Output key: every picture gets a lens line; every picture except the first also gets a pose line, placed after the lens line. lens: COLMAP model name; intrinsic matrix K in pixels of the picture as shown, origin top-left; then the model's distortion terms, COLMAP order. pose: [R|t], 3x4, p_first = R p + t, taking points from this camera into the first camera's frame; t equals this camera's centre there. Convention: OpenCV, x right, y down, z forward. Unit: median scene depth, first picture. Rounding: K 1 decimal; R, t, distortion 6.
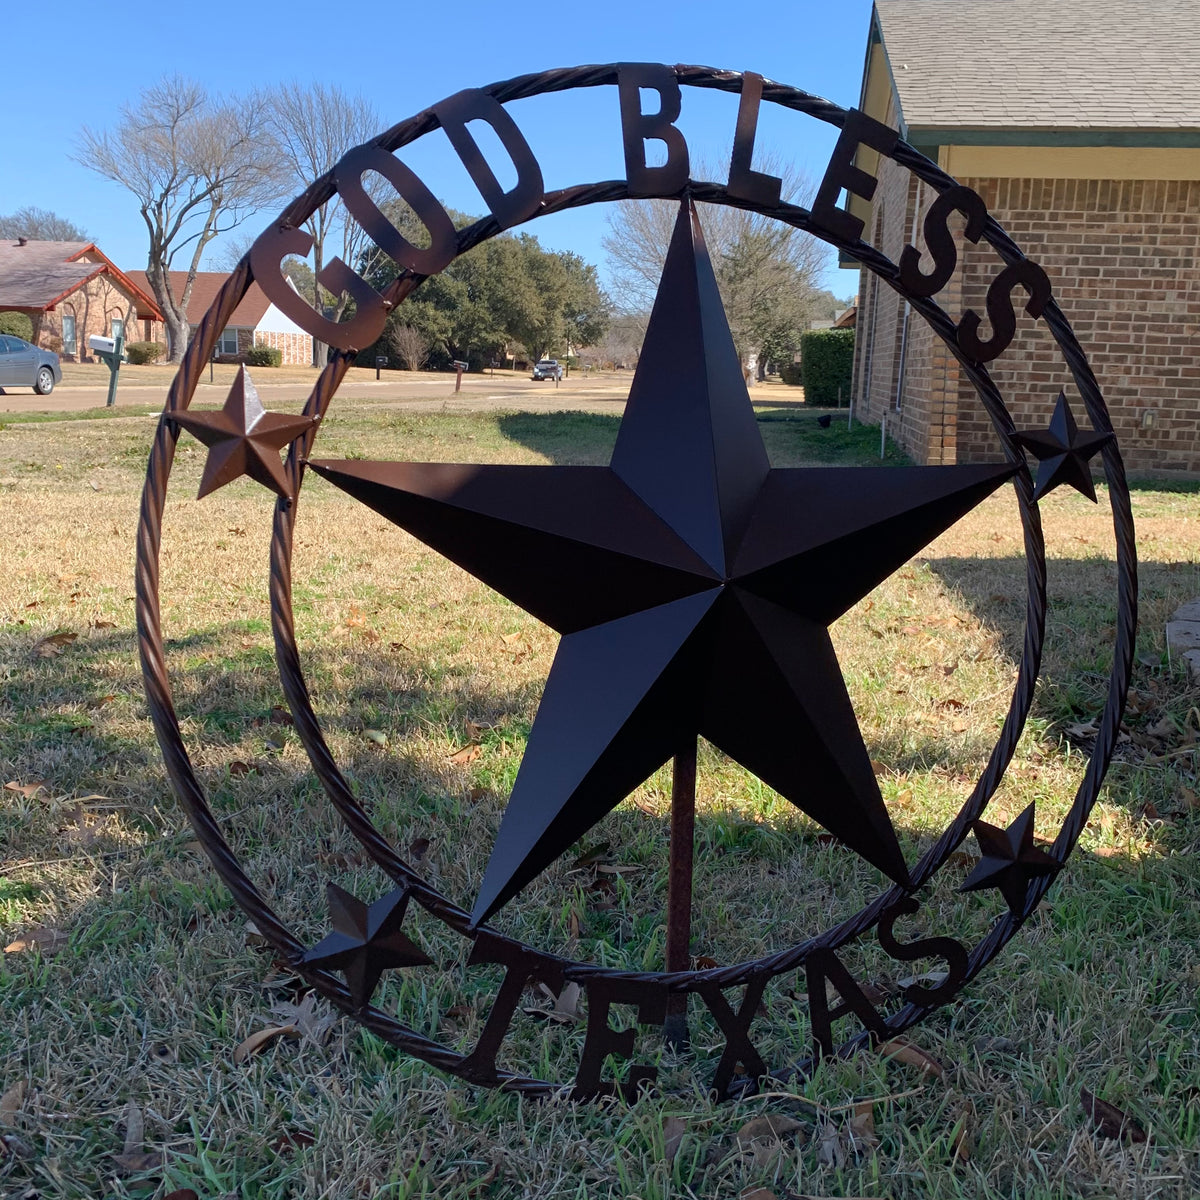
lens RADIAL K [[1214.6, 0, 604.3], [0, 1214.6, 603.9], [0, 0, 1]] dist [0.009506, 0.000000]
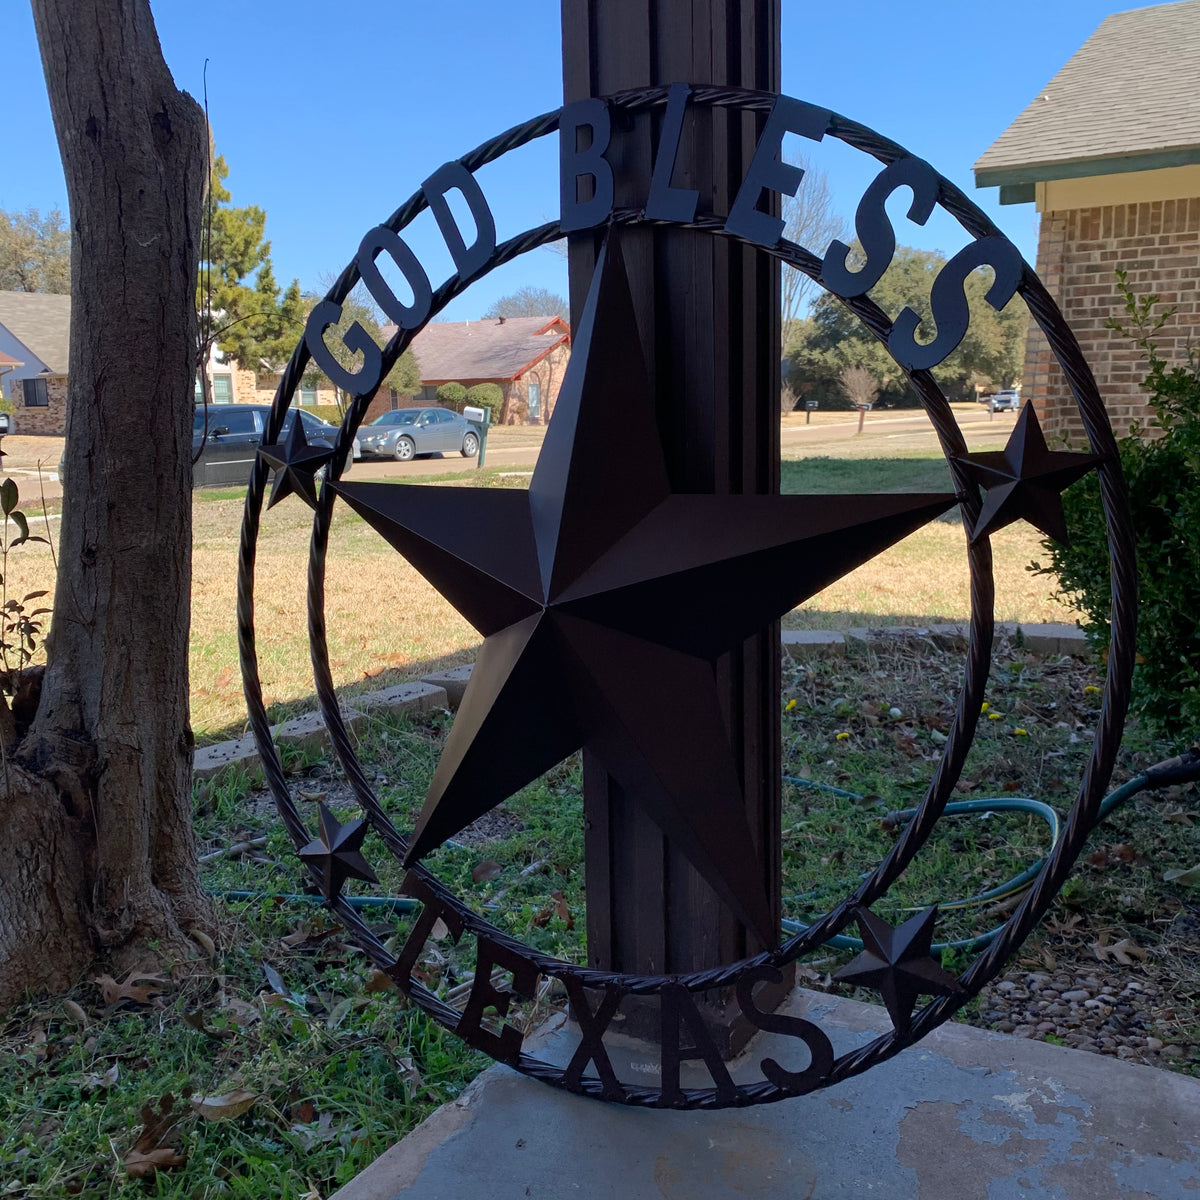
lens RADIAL K [[1214.6, 0, 605.7], [0, 1214.6, 608.2], [0, 0, 1]] dist [0.009506, 0.000000]
pose [[0.924811, 0.004348, -0.380401, 0.334220], [-0.015476, 0.999537, -0.026201, -0.003307], [0.380111, 0.030118, 0.924450, -0.024347]]
